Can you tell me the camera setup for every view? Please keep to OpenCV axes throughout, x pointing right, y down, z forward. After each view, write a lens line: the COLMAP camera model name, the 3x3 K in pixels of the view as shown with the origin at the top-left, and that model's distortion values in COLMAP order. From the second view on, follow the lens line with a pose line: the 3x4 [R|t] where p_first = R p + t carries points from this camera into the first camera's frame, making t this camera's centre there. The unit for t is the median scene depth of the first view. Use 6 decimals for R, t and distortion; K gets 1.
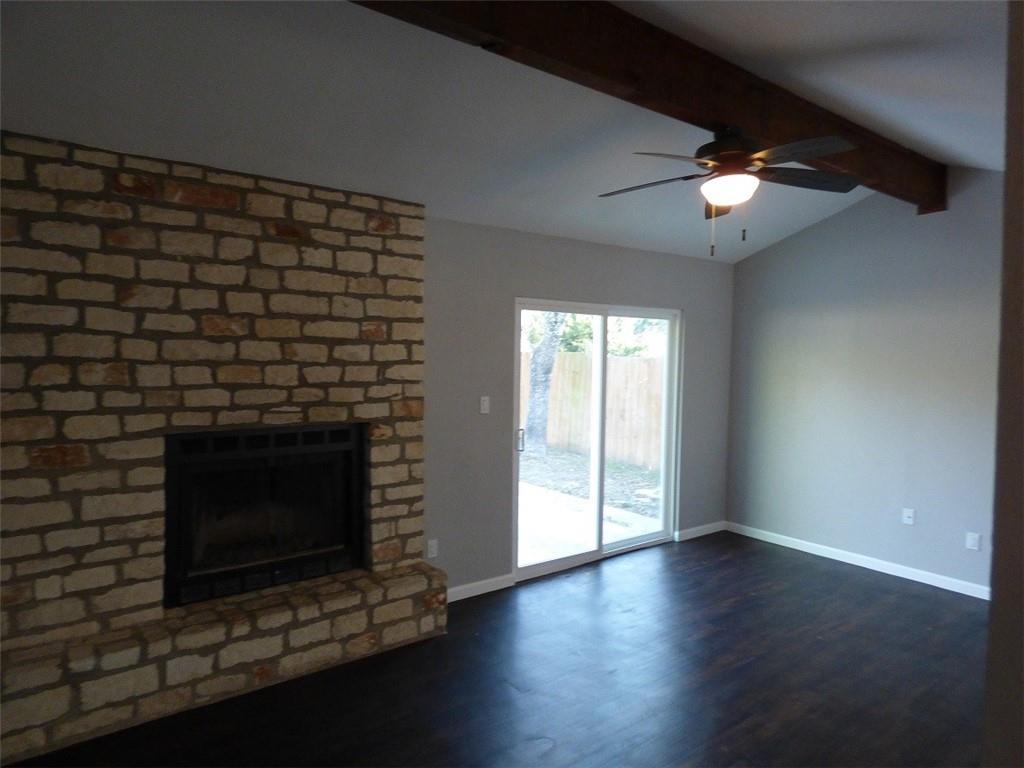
lens RADIAL K [[628.5, 0, 511.5], [0, 628.5, 384.2], [0, 0, 1]] dist [-0.003370, -0.003543]
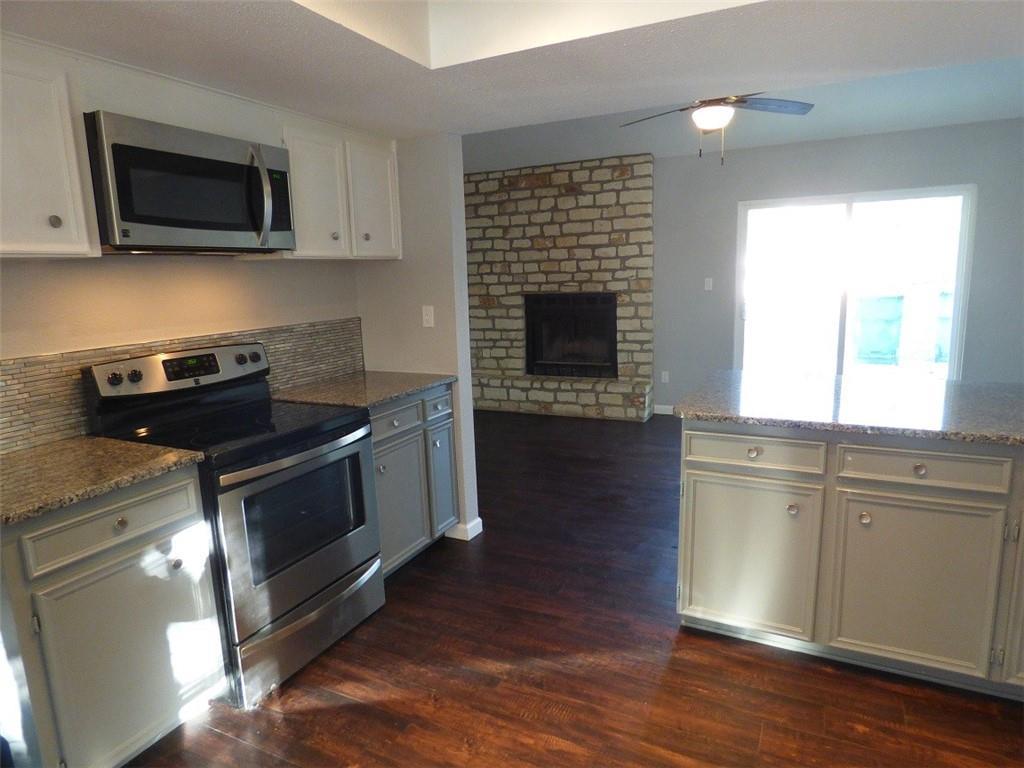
lens RADIAL K [[628.5, 0, 510.1], [0, 628.5, 387.1], [0, 0, 1]] dist [-0.003370, -0.003543]
pose [[0.436142, 0.135318, -0.889645, 1.377427], [0.000231, 0.988612, 0.150485, 0.064558], [0.899878, -0.065839, 0.431145, -0.026387]]
